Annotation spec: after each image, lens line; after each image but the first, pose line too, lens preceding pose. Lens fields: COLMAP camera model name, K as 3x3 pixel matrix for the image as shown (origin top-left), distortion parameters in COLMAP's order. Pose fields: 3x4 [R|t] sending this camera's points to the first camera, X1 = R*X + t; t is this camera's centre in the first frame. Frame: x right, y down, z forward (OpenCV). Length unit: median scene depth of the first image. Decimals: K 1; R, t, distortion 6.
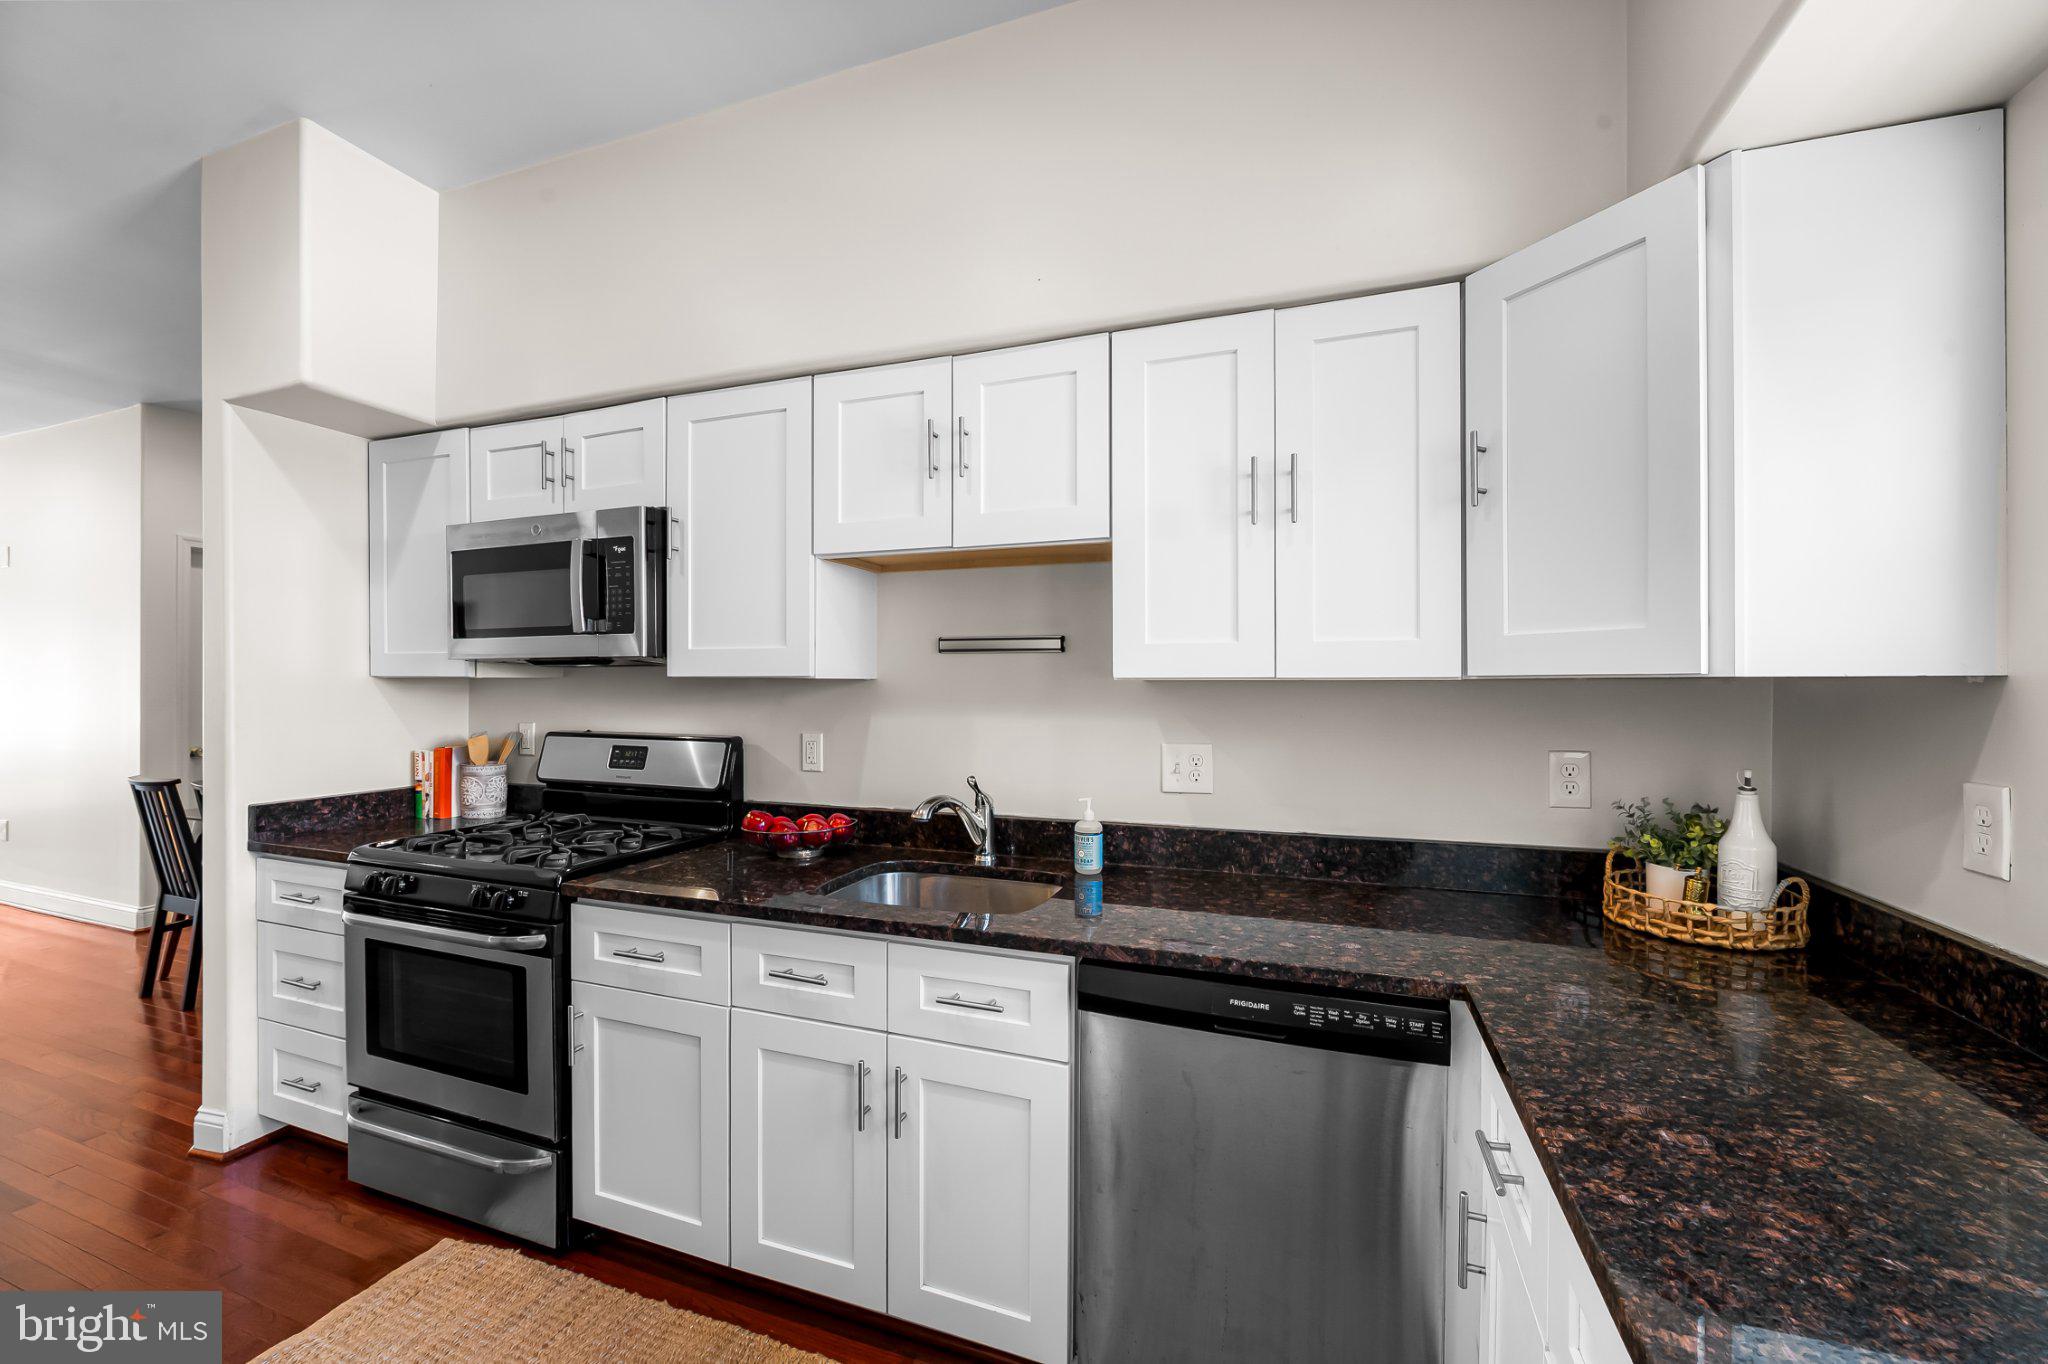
lens RADIAL K [[813.7, 0, 1018.7], [0, 813.7, 679.8], [0, 0, 1]] dist [0.001910, 0.000129]
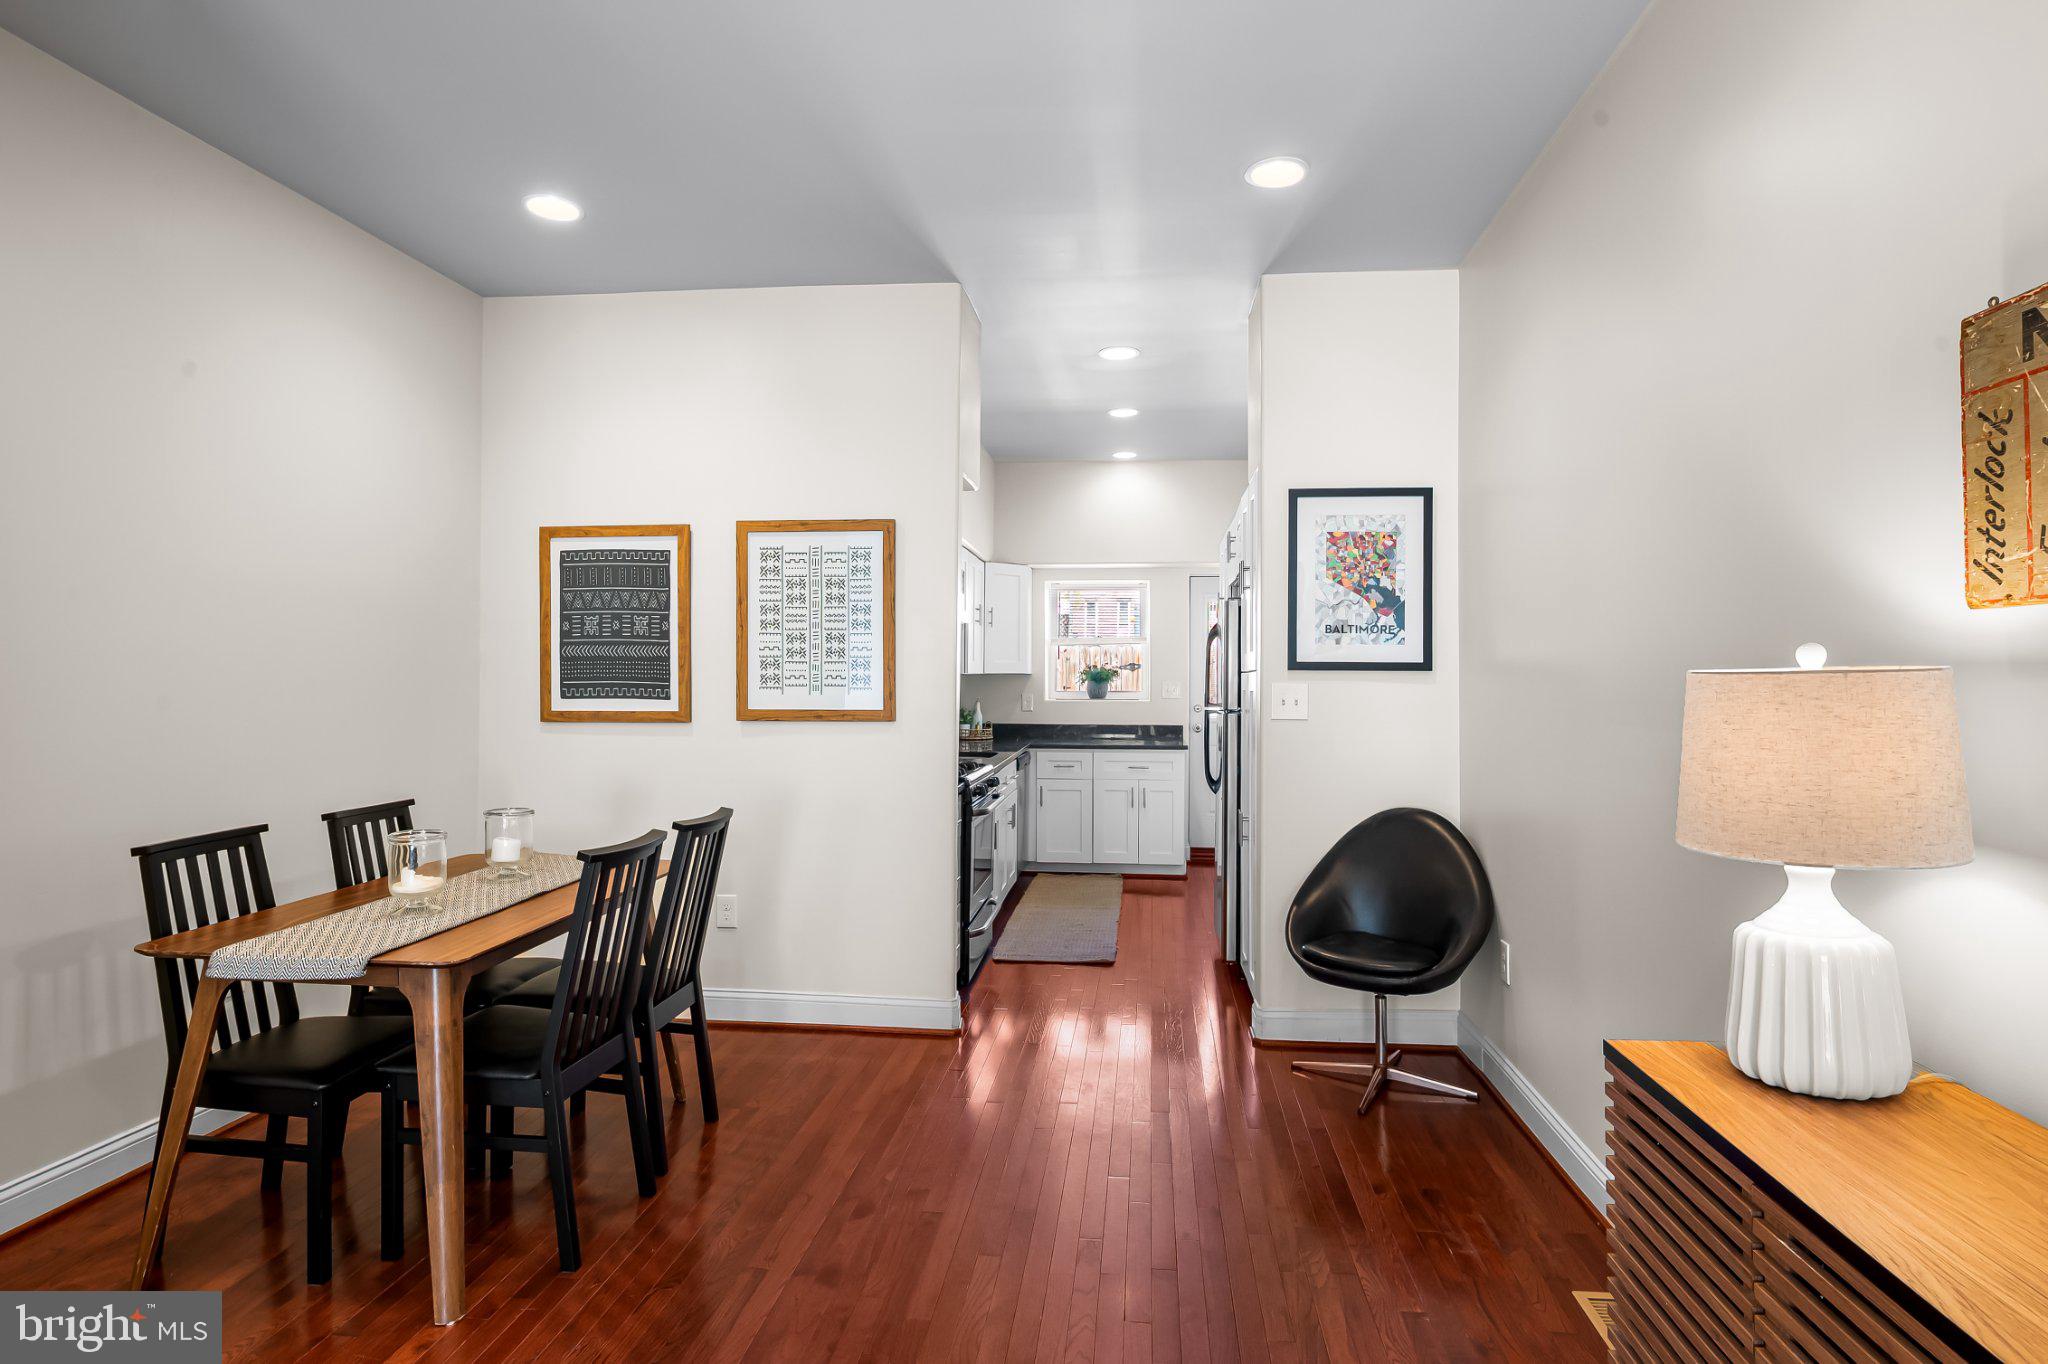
lens RADIAL K [[1106.0, 0, 1025.1], [0, 1106.0, 669.2], [0, 0, 1]] dist [-0.001245, -0.001738]
pose [[-0.243294, 0.002092, 0.969950, -3.411069], [-0.006228, 0.999974, -0.003719, -0.001144], [-0.969933, -0.006946, -0.243274, 1.618251]]
